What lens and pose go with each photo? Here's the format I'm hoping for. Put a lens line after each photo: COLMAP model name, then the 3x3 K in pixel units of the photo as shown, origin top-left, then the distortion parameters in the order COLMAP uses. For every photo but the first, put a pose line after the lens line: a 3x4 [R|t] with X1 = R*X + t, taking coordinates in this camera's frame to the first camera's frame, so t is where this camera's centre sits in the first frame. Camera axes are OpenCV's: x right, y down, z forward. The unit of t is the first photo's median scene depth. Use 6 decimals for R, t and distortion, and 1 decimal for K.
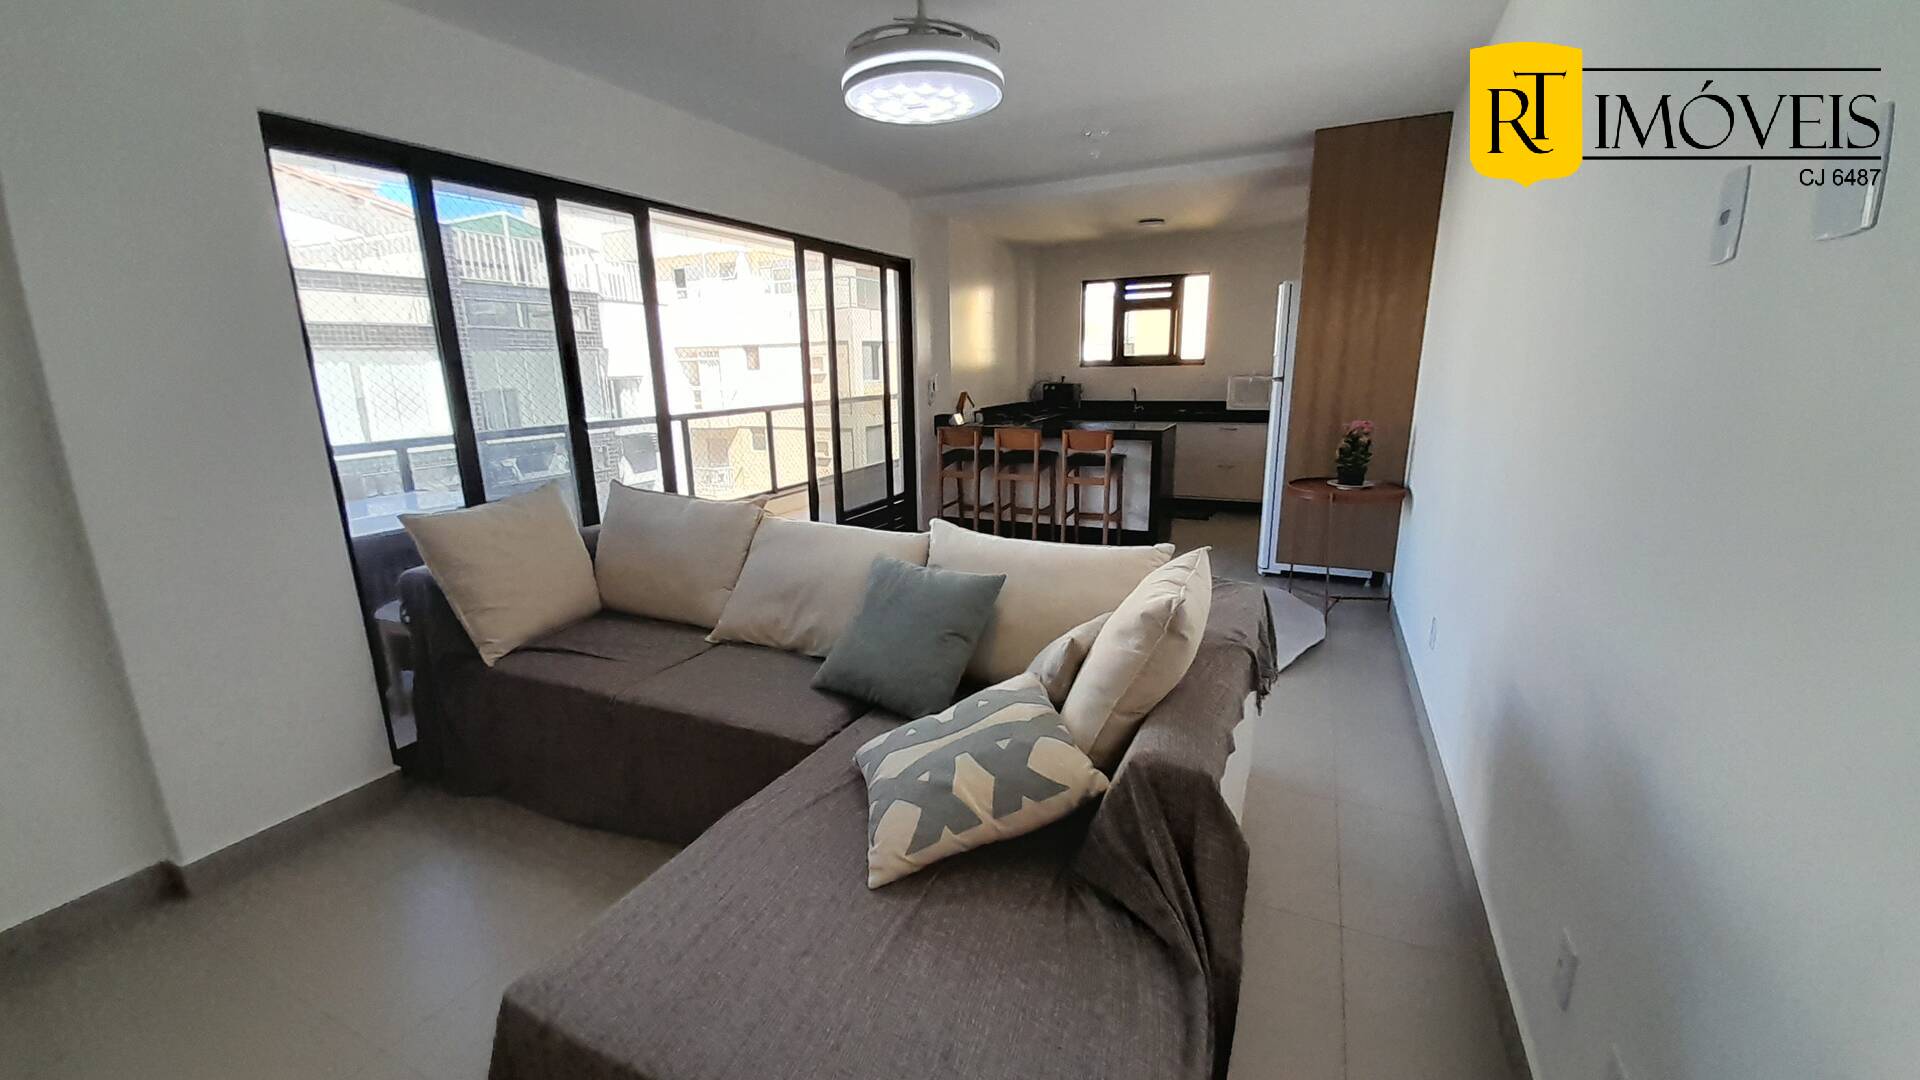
lens RADIAL K [[759.6, 0, 960.0], [0, 759.6, 540.0], [0, 0, 1]] dist [0.000666, 0.000044]
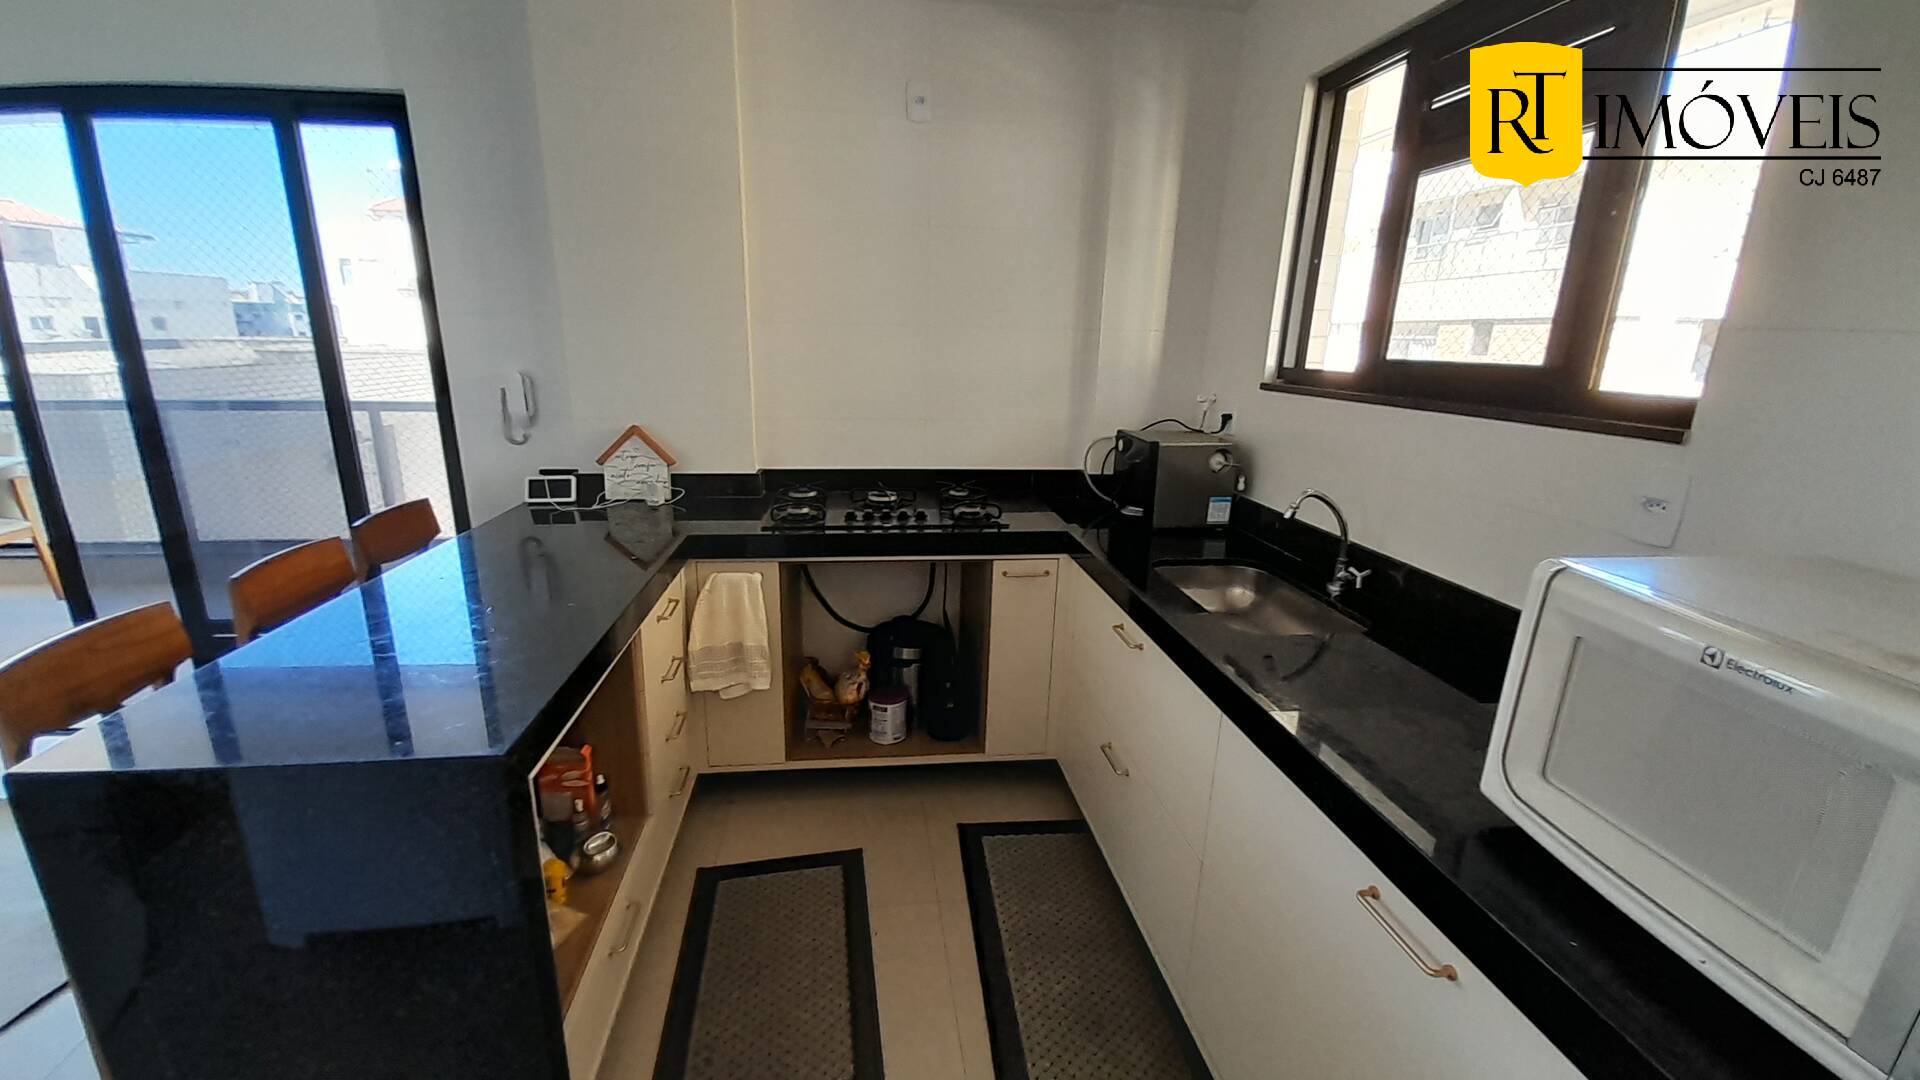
lens RADIAL K [[759.6, 0, 960.0], [0, 759.6, 540.0], [0, 0, 1]] dist [0.000666, 0.000044]
pose [[0.507463, 0.252265, -0.823919, 0.373204], [-0.226485, 0.961614, 0.154929, -0.194924], [0.831376, 0.107985, 0.545118, 0.761327]]
